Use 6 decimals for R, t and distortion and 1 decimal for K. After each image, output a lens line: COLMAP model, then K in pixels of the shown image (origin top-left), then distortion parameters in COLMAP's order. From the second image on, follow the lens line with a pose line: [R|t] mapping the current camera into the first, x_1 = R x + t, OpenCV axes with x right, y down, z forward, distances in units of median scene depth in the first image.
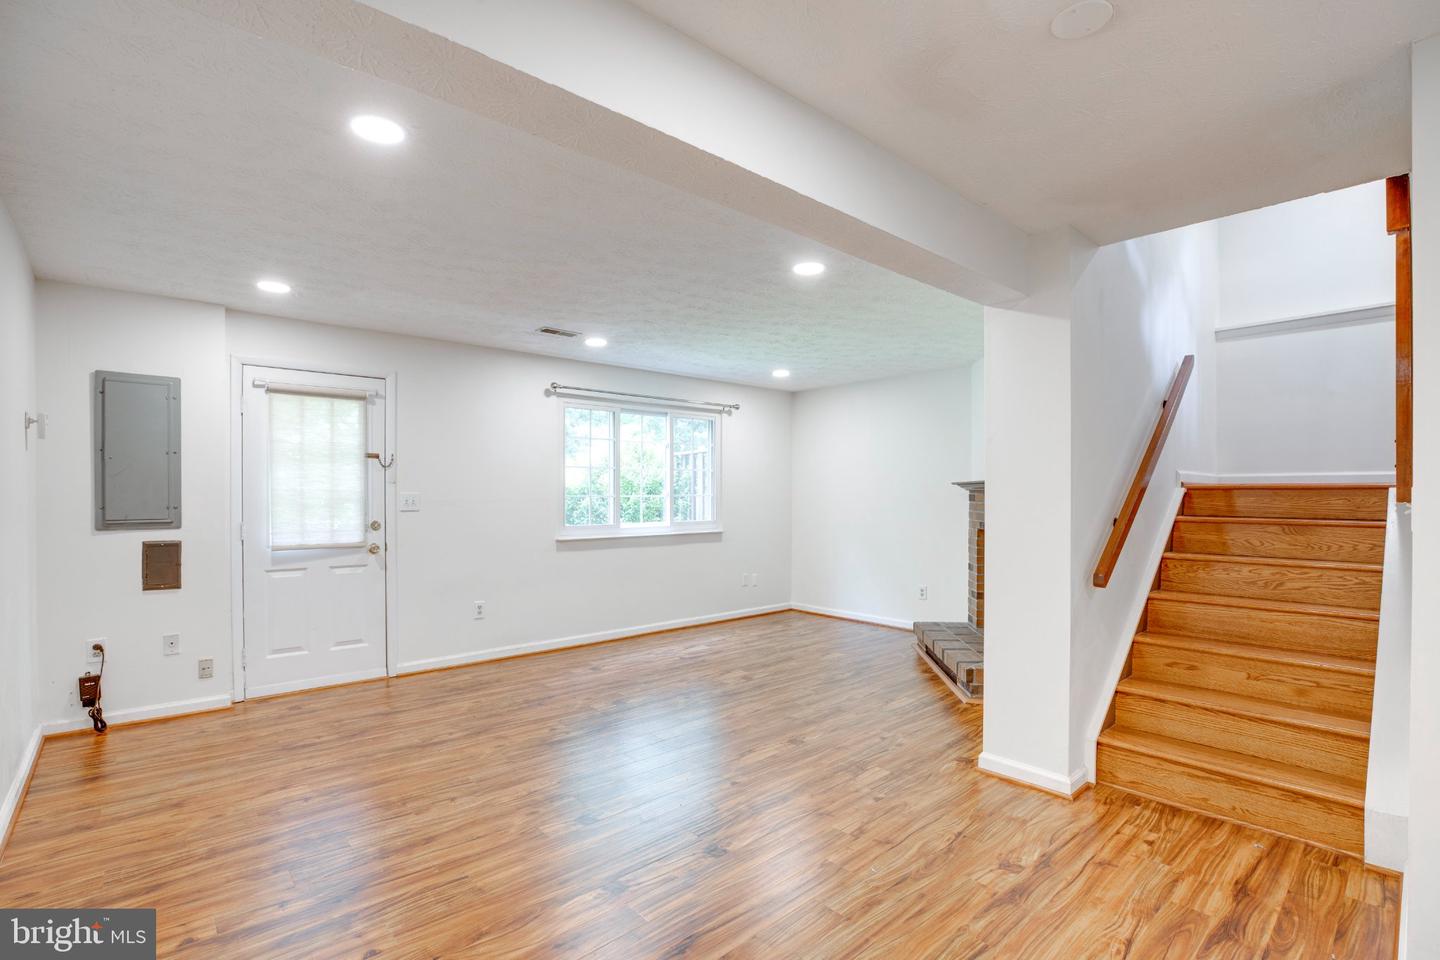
lens RADIAL K [[667.6, 0, 723.8], [0, 667.6, 502.1], [0, 0, 1]] dist [-0.045992, 0.014277]
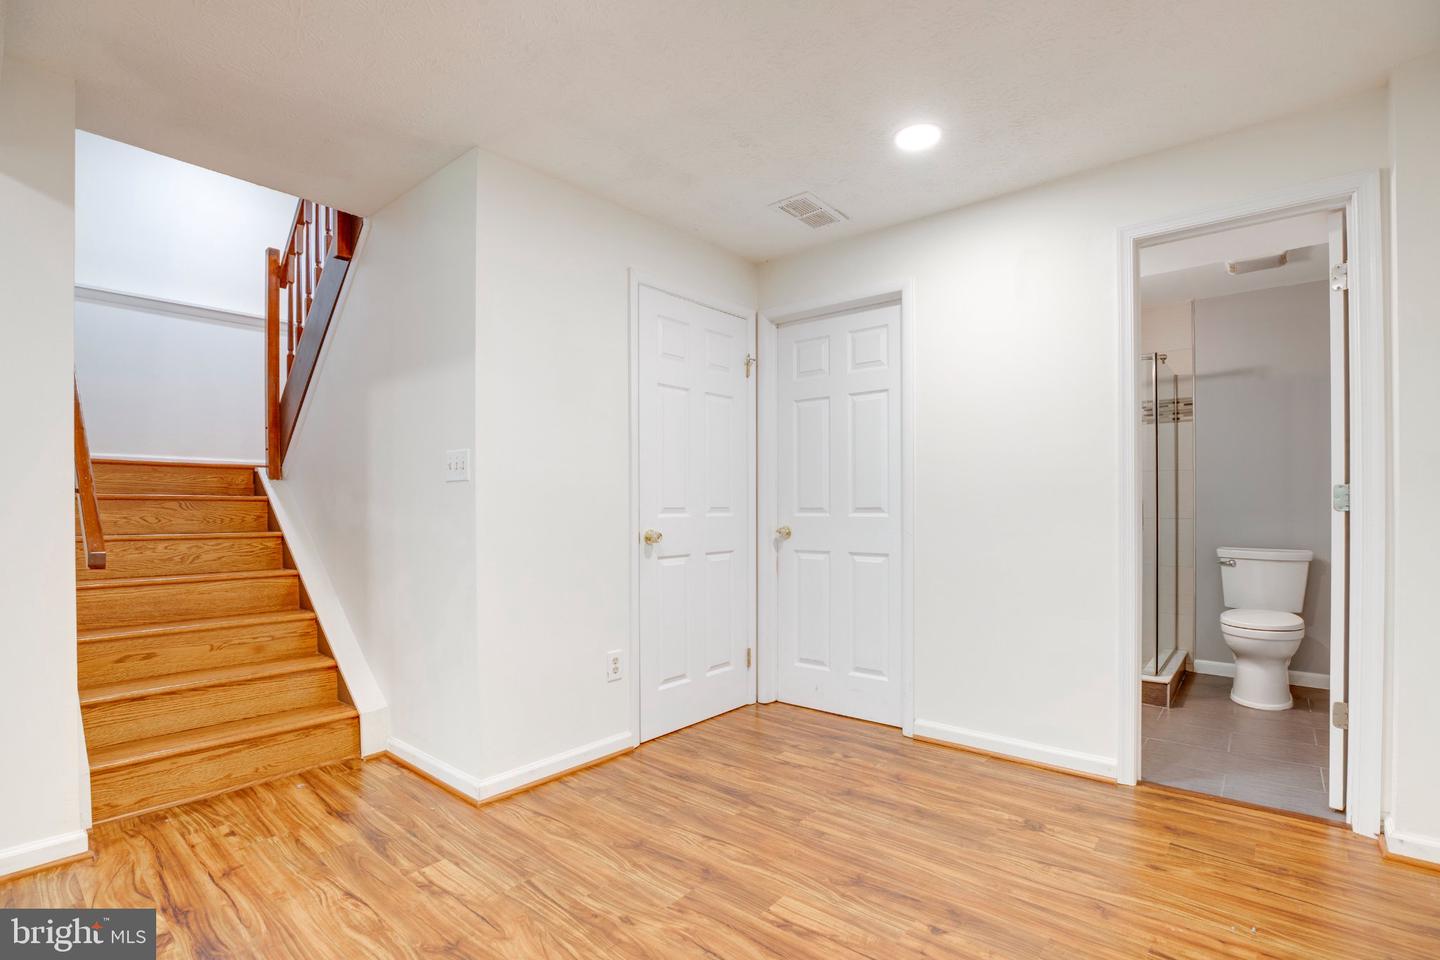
lens RADIAL K [[667.6, 0, 723.8], [0, 667.6, 502.1], [0, 0, 1]] dist [-0.045992, 0.014277]
pose [[-0.135406, 0.006163, 0.990771, -0.285235], [0.012820, 0.999908, -0.004467, 0.063138], [-0.990707, 0.012097, -0.135473, 0.371408]]
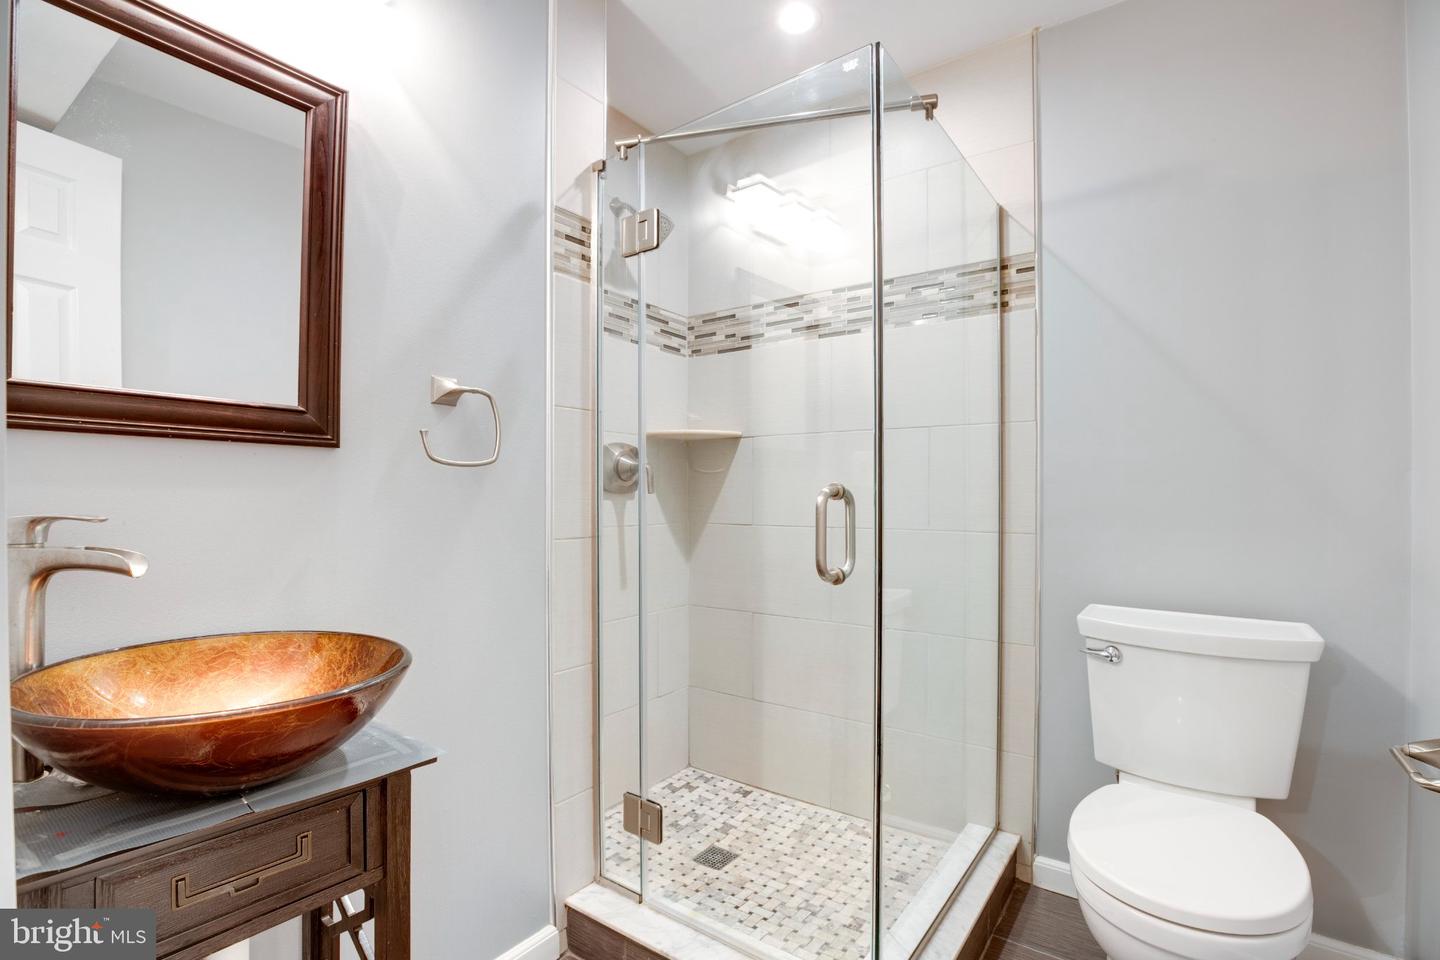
lens RADIAL K [[686.2, 0, 712.8], [0, 686.2, 503.5], [0, 0, 1]] dist [-0.034074, 0.000373]
pose [[-0.209951, -0.005379, 0.977697, 0.451950], [0.010331, 0.999917, 0.007720, 0.069580], [-0.977657, 0.011722, -0.209878, -0.430236]]
